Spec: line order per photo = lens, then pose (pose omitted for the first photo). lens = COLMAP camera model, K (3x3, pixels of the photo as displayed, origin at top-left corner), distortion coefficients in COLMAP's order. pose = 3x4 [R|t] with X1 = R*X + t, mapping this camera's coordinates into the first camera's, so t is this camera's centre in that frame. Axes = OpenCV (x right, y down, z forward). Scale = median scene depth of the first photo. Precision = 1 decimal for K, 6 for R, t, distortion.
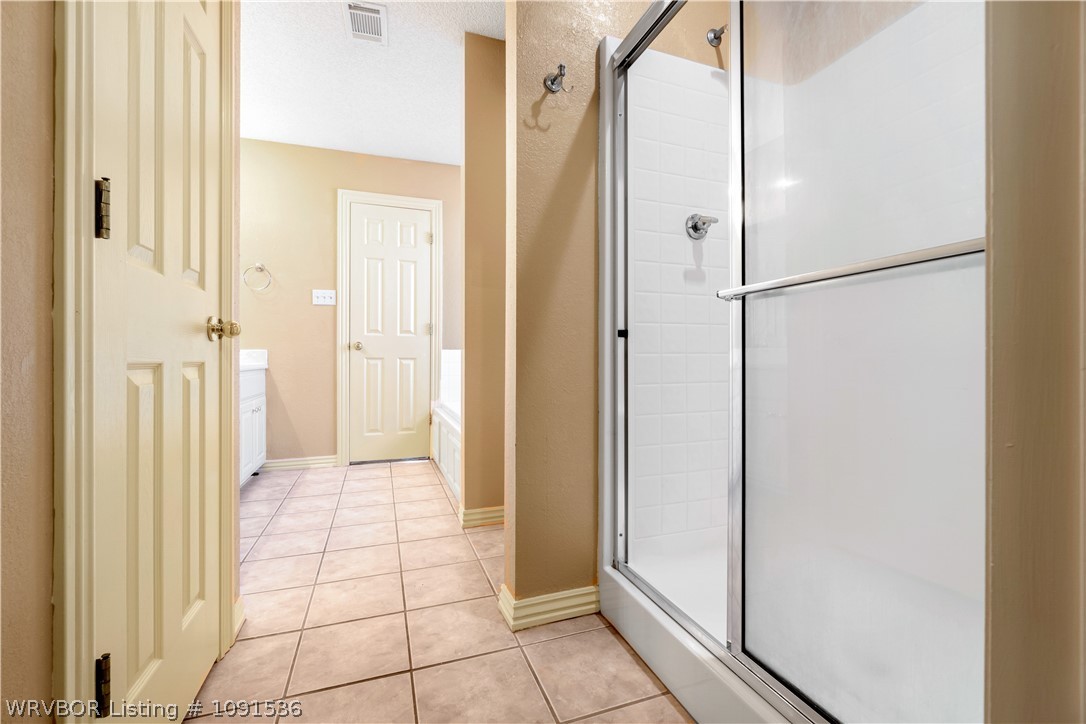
lens RADIAL K [[466.8, 0, 548.6], [0, 466.8, 357.2], [0, 0, 1]] dist [-0.000355, -0.000070]
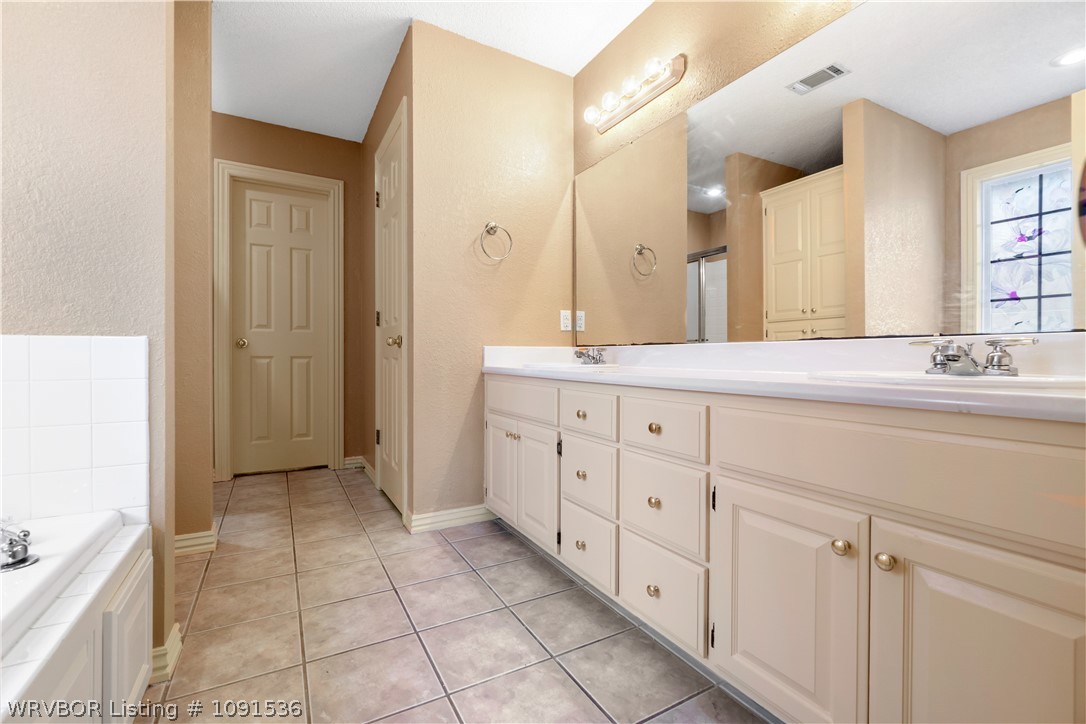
lens RADIAL K [[469.4, 0, 543.9], [0, 469.4, 350.4], [0, 0, 1]] dist [-0.004475, -0.000211]
pose [[-0.985606, -0.005492, -0.168969, -0.719843], [-0.003463, 0.999918, -0.012301, 0.001301], [0.169023, -0.011539, -0.985545, 2.251176]]
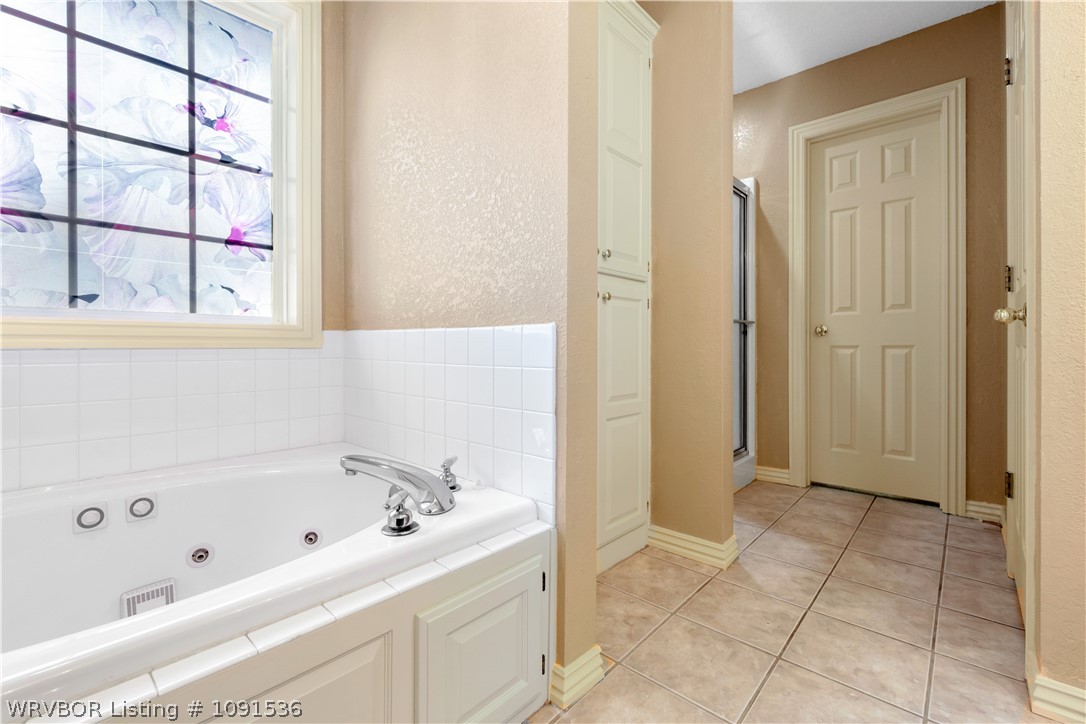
lens RADIAL K [[469.4, 0, 543.9], [0, 469.4, 350.4], [0, 0, 1]] dist [-0.004475, -0.000211]
pose [[-0.467799, -0.004111, 0.883826, -0.822971], [0.003239, 0.999974, 0.006365, 0.008347], [-0.883829, 0.005841, -0.467773, 1.762460]]
